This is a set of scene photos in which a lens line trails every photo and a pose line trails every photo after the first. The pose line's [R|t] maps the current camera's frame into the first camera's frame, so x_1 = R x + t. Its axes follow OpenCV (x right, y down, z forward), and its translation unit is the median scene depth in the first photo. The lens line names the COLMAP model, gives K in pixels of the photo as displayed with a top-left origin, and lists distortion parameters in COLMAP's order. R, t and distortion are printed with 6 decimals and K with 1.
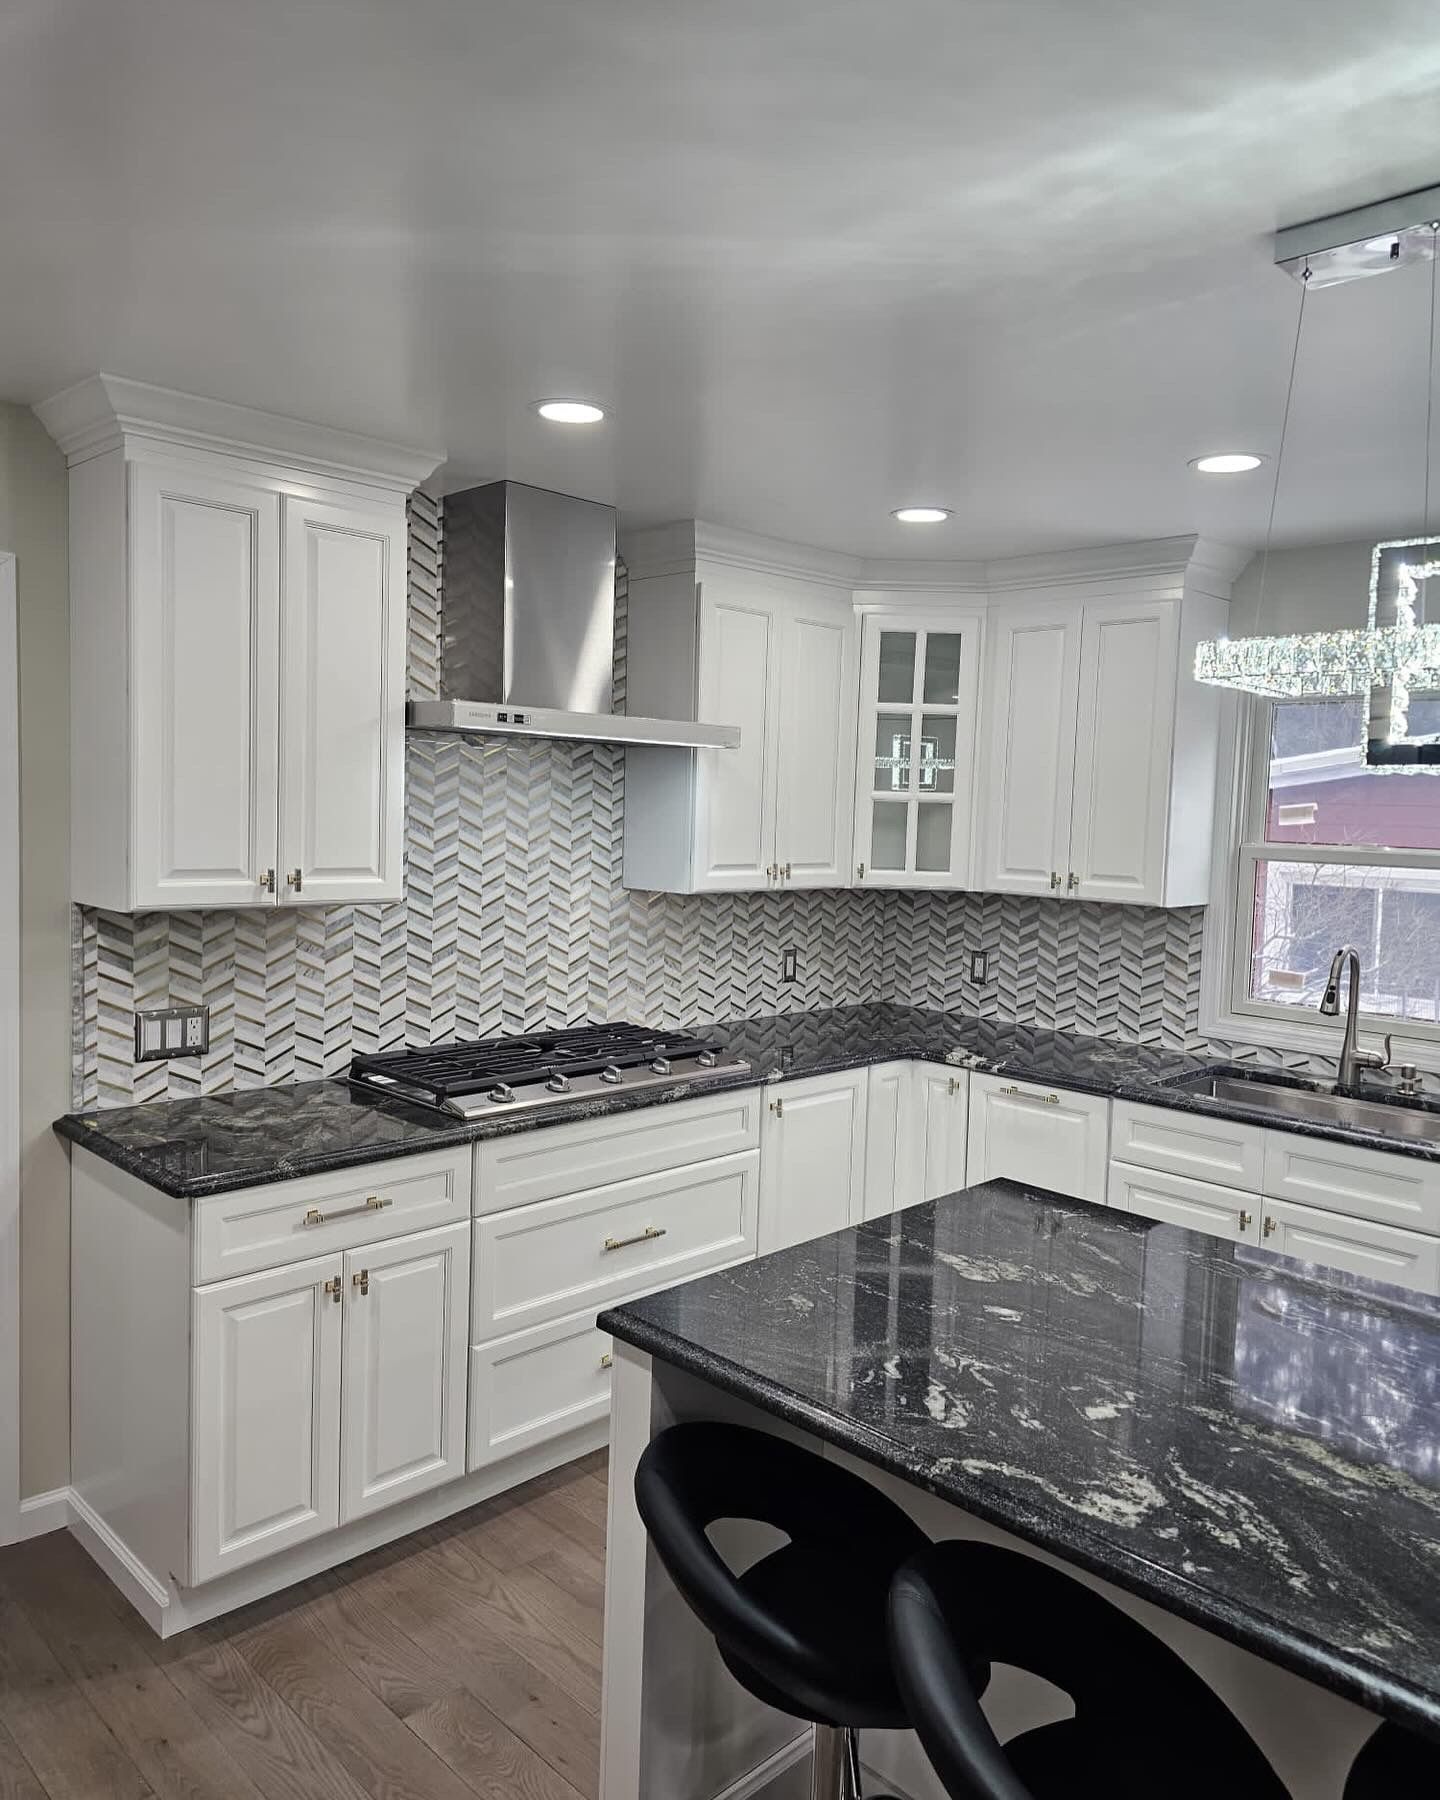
lens RADIAL K [[1267.8, 0, 757.4], [0, 1267.8, 888.0], [0, 0, 1]] dist [0.059281, -0.043267]
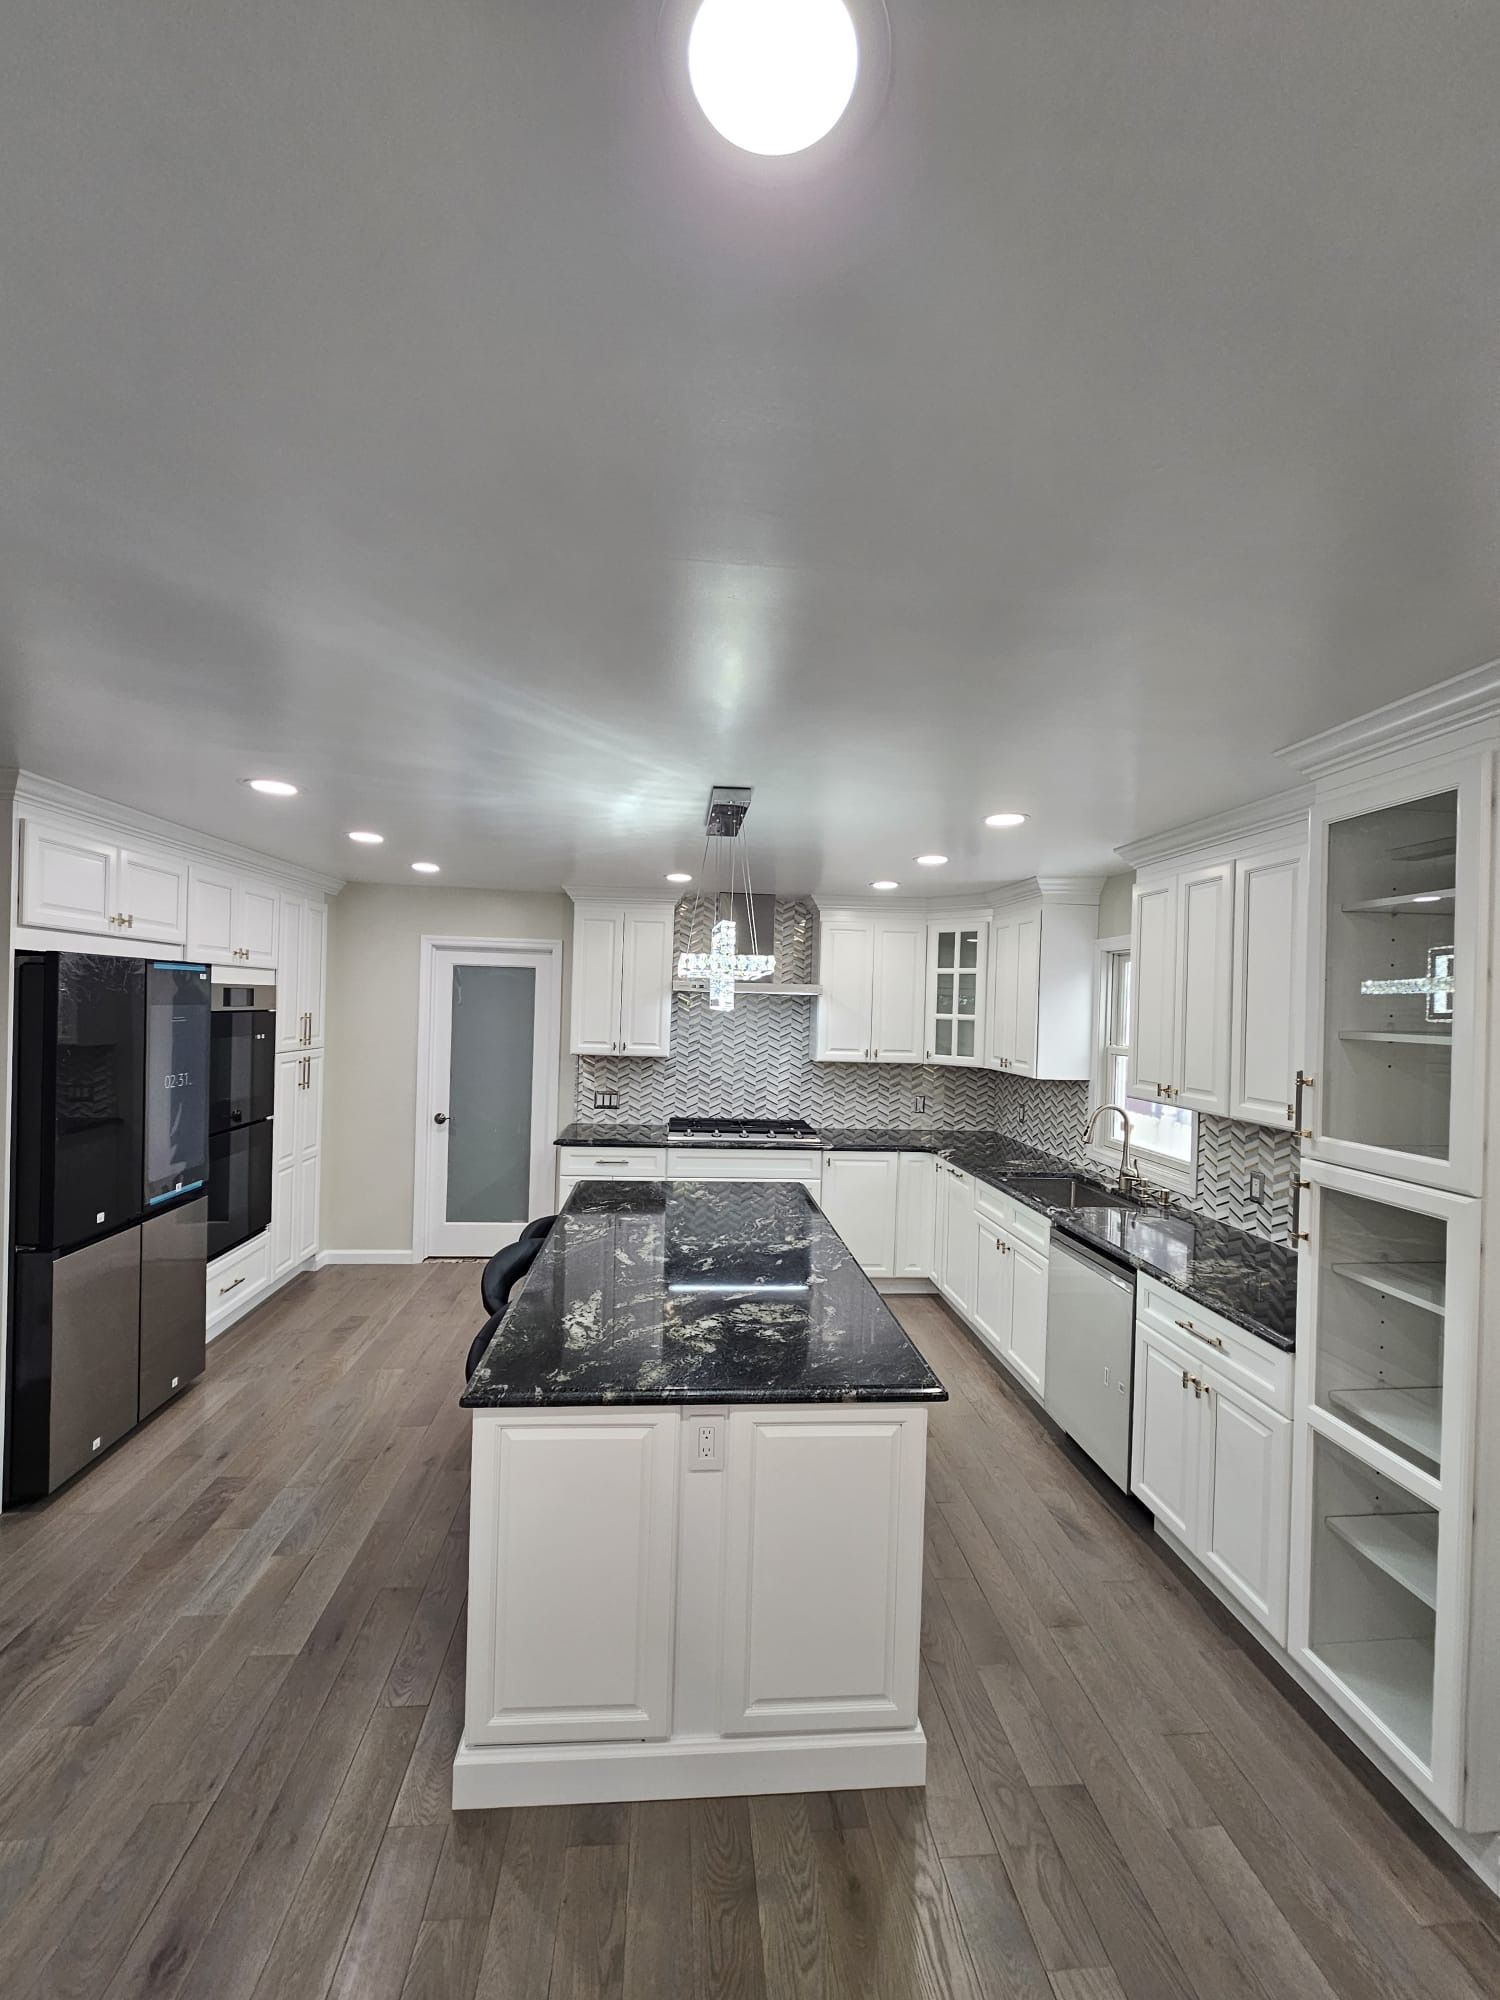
lens RADIAL K [[807.0, 0, 750.1], [0, 807.0, 1000.5], [0, 0, 1]] dist [0.000747, -0.001140]
pose [[0.759278, -0.012333, -0.650650, 0.802690], [-0.049014, 0.995897, -0.076075, 0.012433], [0.648918, 0.089653, 0.755558, -0.137168]]
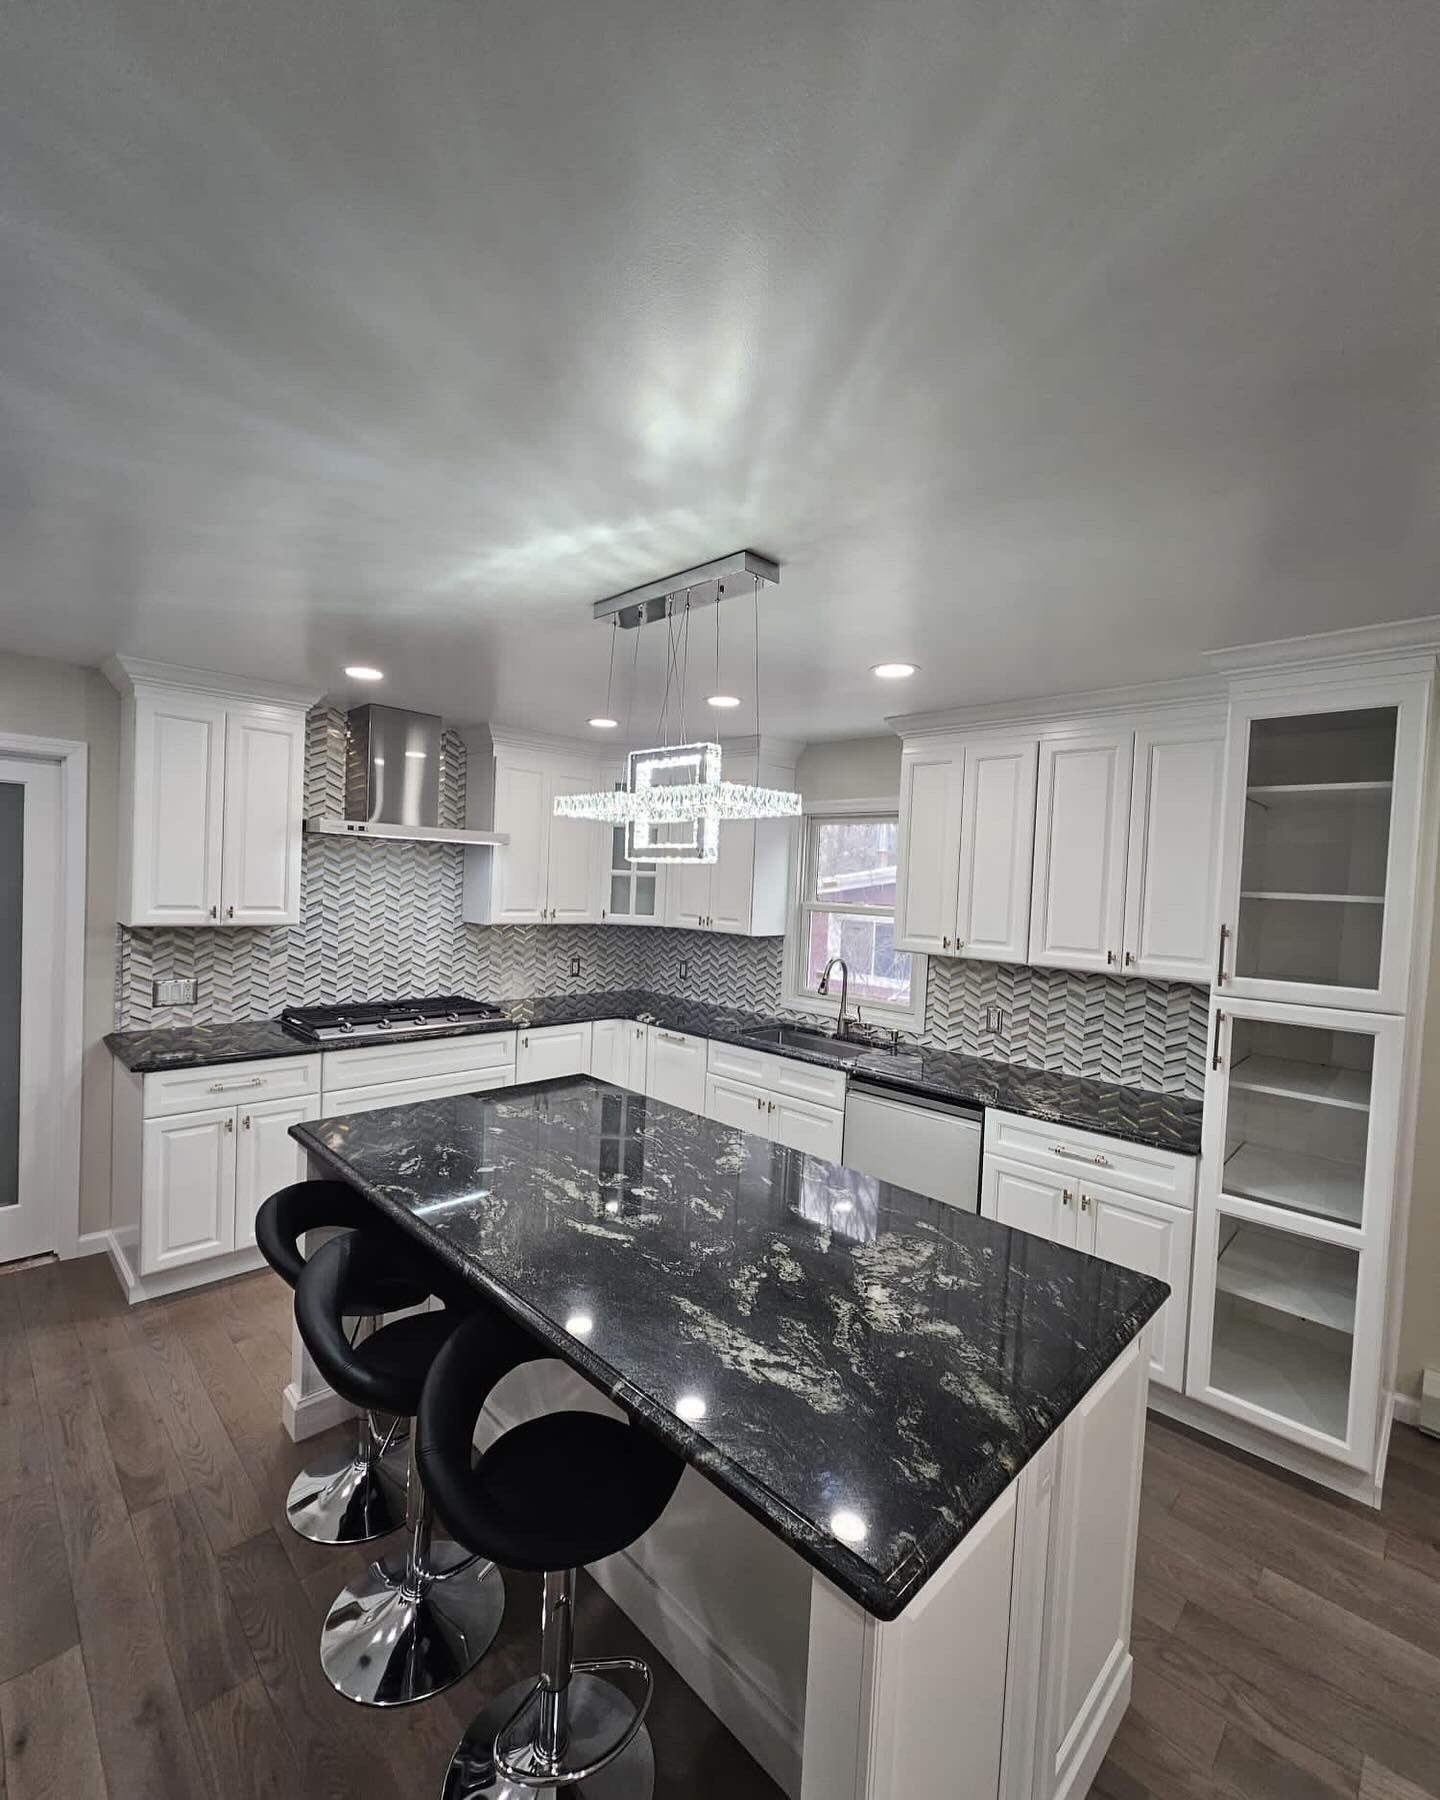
lens RADIAL K [[771.7, 0, 714.0], [0, 771.7, 902.4], [0, 0, 1]] dist [-0.000318, 0.000134]
pose [[0.999799, 0.012715, -0.015486, 0.301820], [-0.013305, 0.999165, -0.038640, 0.011698], [0.014981, 0.038839, 0.999133, -0.113328]]
